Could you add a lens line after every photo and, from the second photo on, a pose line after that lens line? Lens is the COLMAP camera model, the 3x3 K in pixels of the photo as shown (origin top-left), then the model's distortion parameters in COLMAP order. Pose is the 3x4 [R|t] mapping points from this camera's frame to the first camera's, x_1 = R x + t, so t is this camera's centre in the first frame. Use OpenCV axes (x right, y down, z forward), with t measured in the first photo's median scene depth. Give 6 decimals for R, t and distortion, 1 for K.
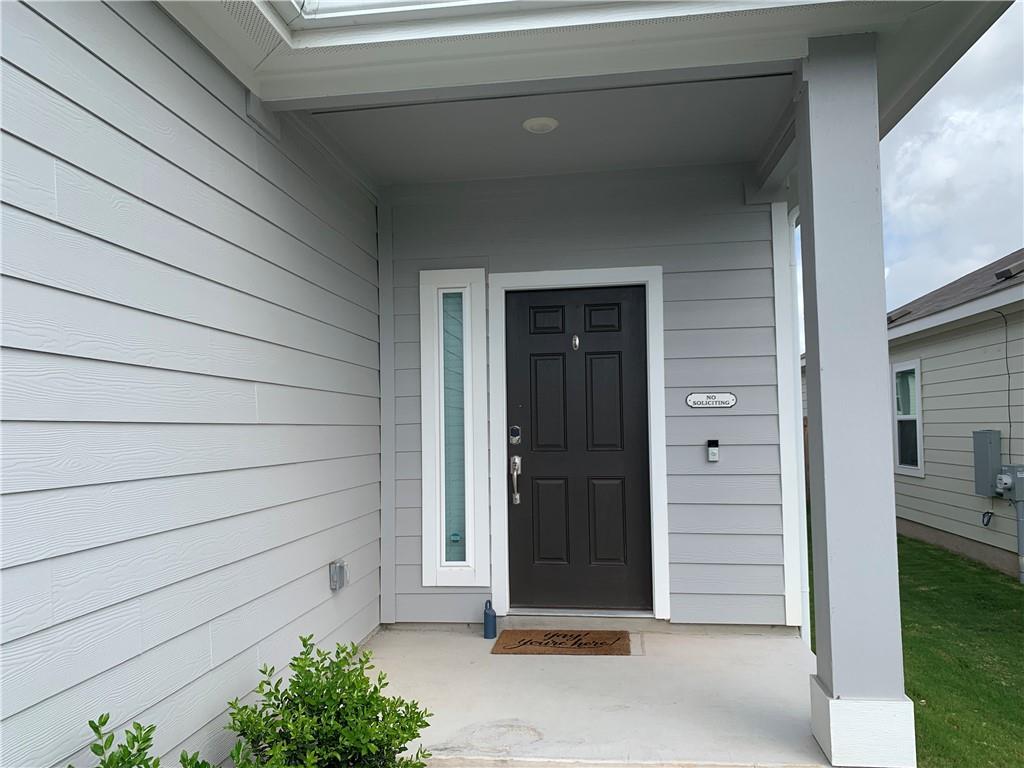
lens RADIAL K [[805.7, 0, 512.0], [0, 805.7, 384.0], [0, 0, 1]] dist [0.057734, -0.004215]
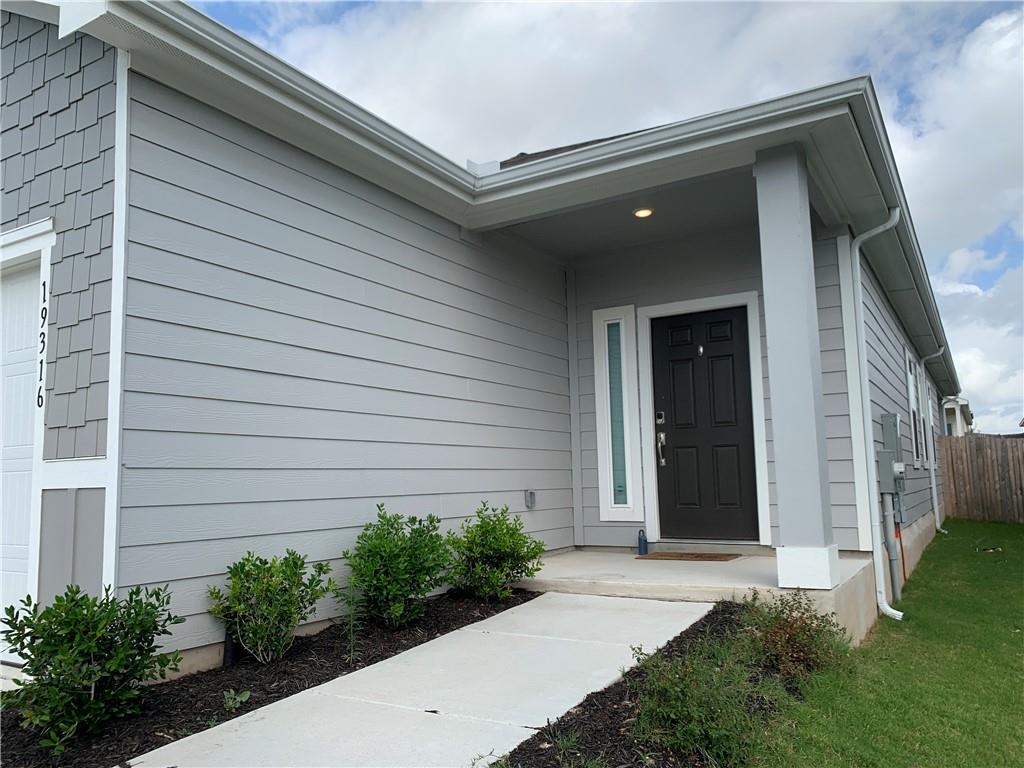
lens RADIAL K [[788.8, 0, 465.9], [0, 788.8, 386.6], [0, 0, 1]] dist [0.001032, -0.001751]
pose [[0.897457, -0.051927, -0.438034, 0.314716], [0.029114, 0.997854, -0.058642, 0.080978], [0.440139, 0.039875, 0.897044, -0.417343]]
